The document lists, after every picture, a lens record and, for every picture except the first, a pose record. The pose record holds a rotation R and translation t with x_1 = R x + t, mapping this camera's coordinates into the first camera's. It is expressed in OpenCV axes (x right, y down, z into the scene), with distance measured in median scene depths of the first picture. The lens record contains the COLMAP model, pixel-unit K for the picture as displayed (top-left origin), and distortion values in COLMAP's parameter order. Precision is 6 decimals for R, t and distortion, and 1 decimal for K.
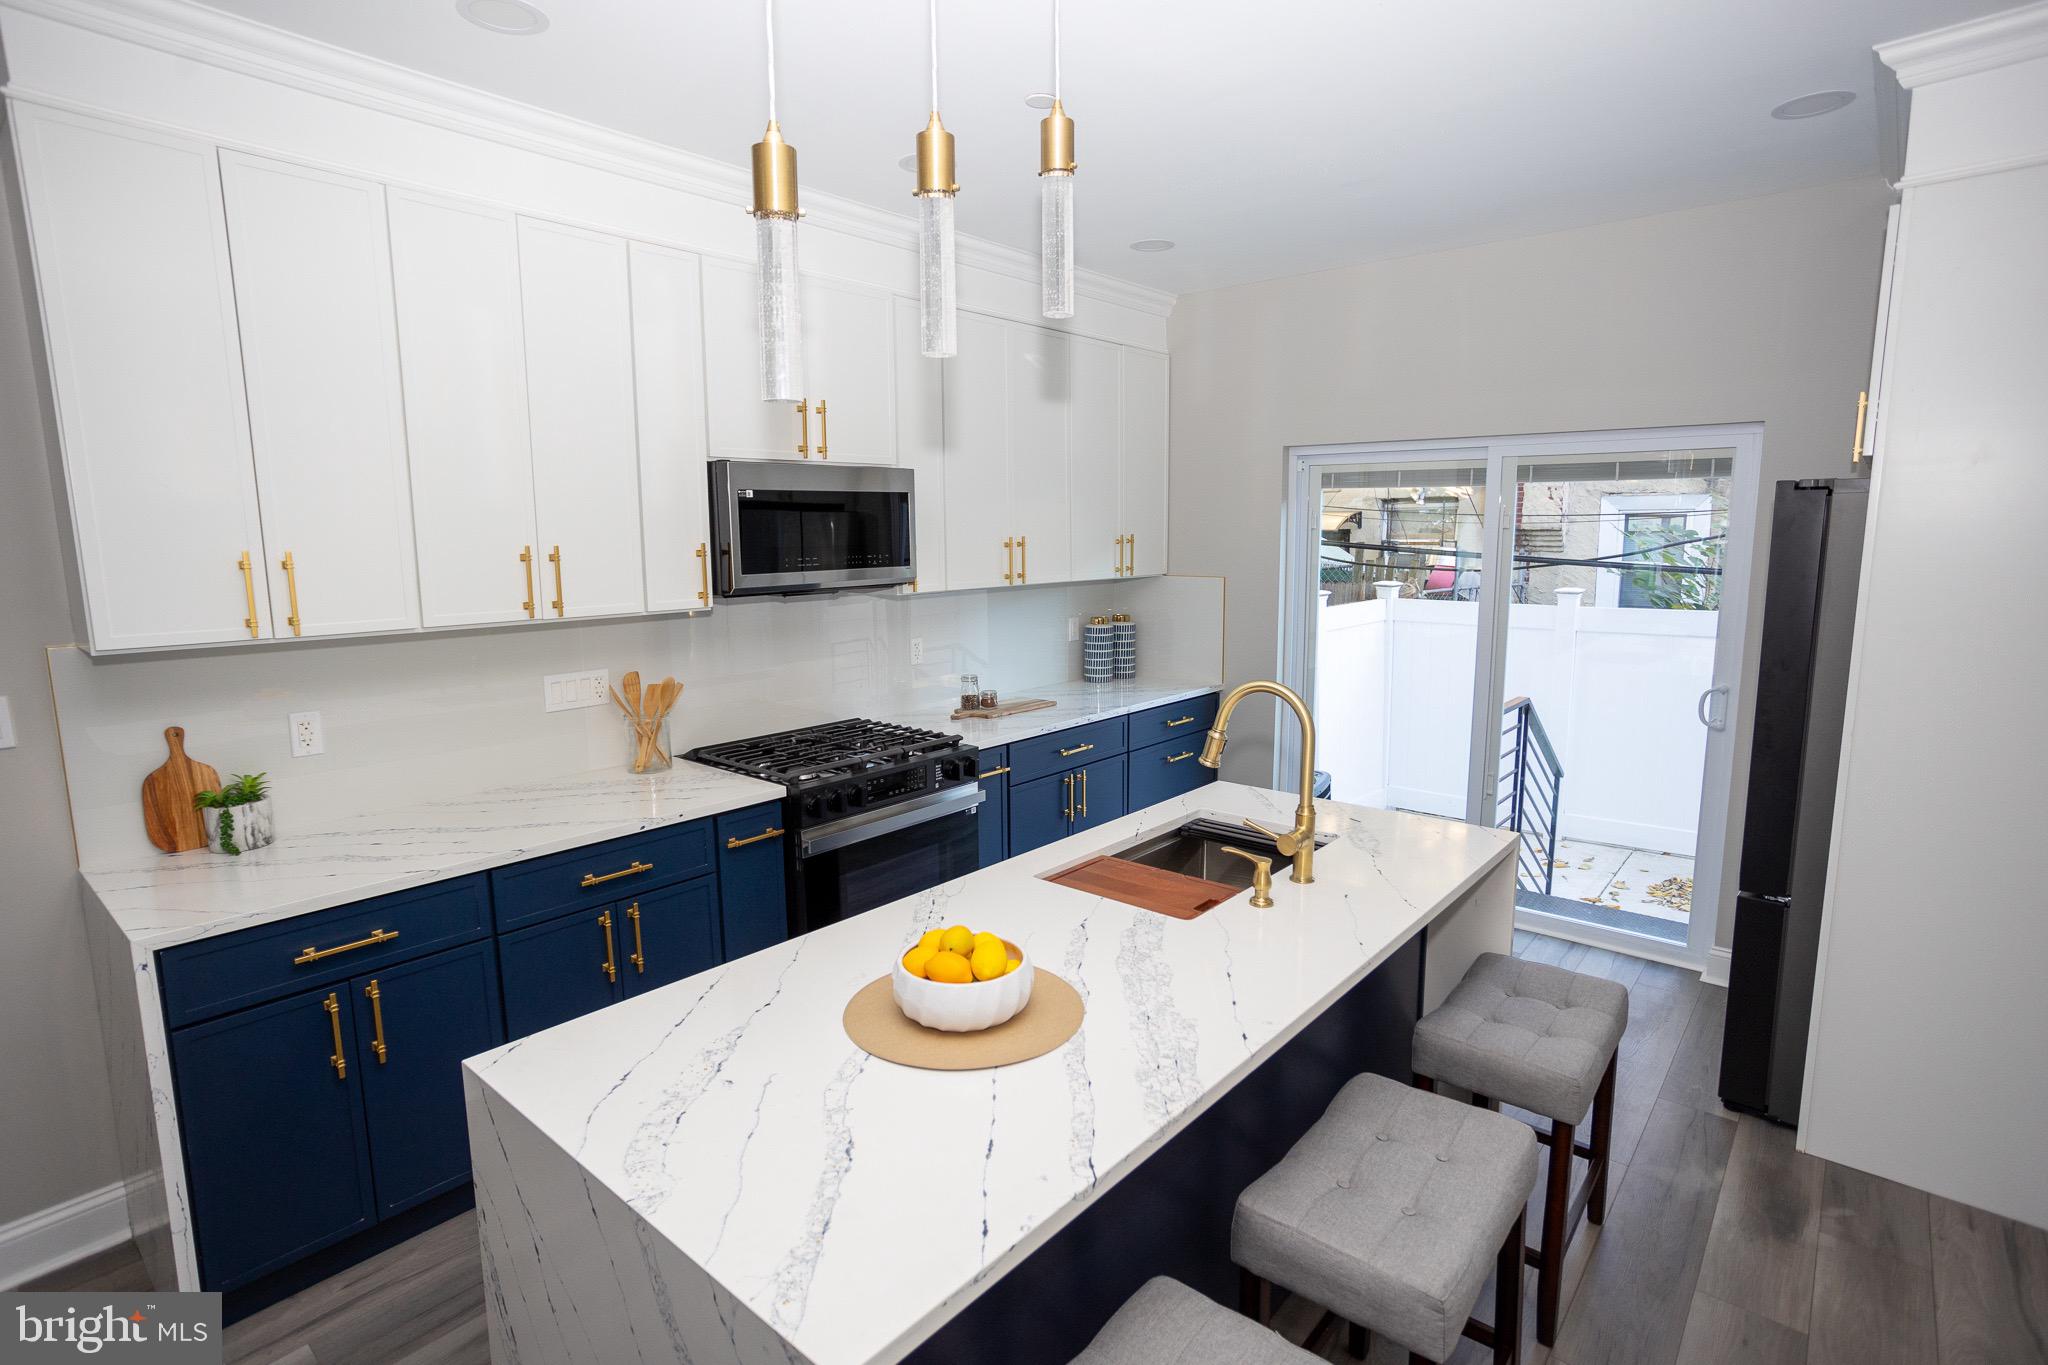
lens RADIAL K [[1043.1, 0, 1033.9], [0, 1043.1, 687.0], [0, 0, 1]] dist [-0.041643, 0.026048]
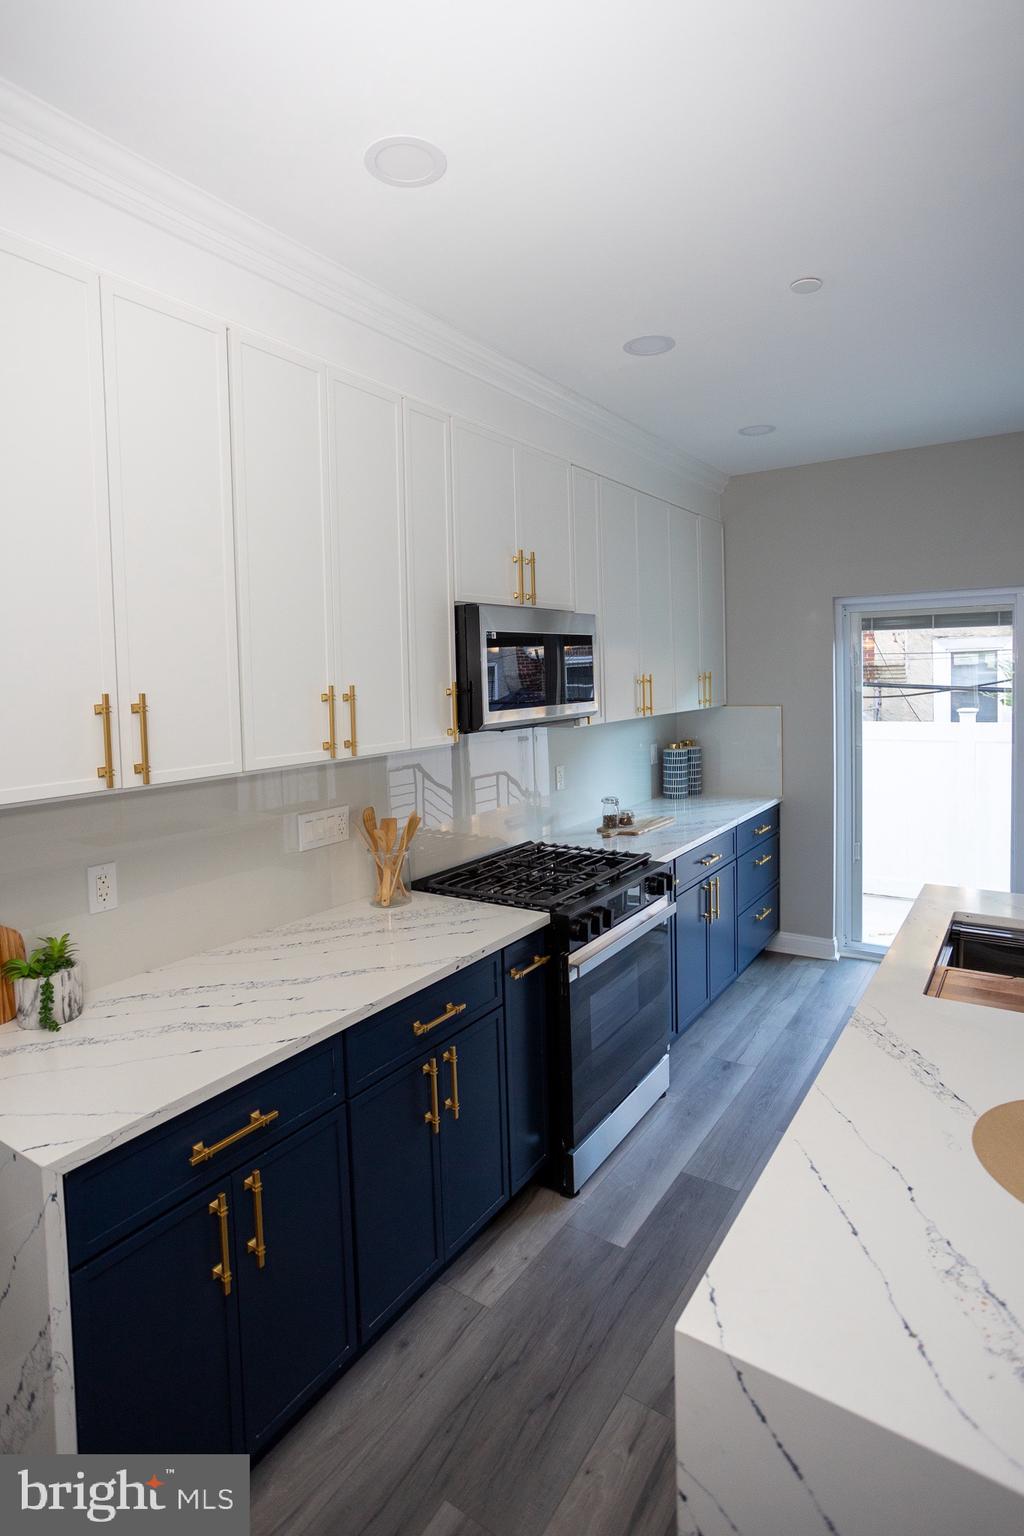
lens RADIAL K [[782.3, 0, 414.6], [0, 782.3, 714.7], [0, 0, 1]] dist [-0.041643, 0.026048]
pose [[0.993830, -0.025188, 0.108018, -0.401268], [0.036402, 0.994001, -0.103134, -0.023002], [-0.104772, 0.106430, 0.988785, 0.201492]]
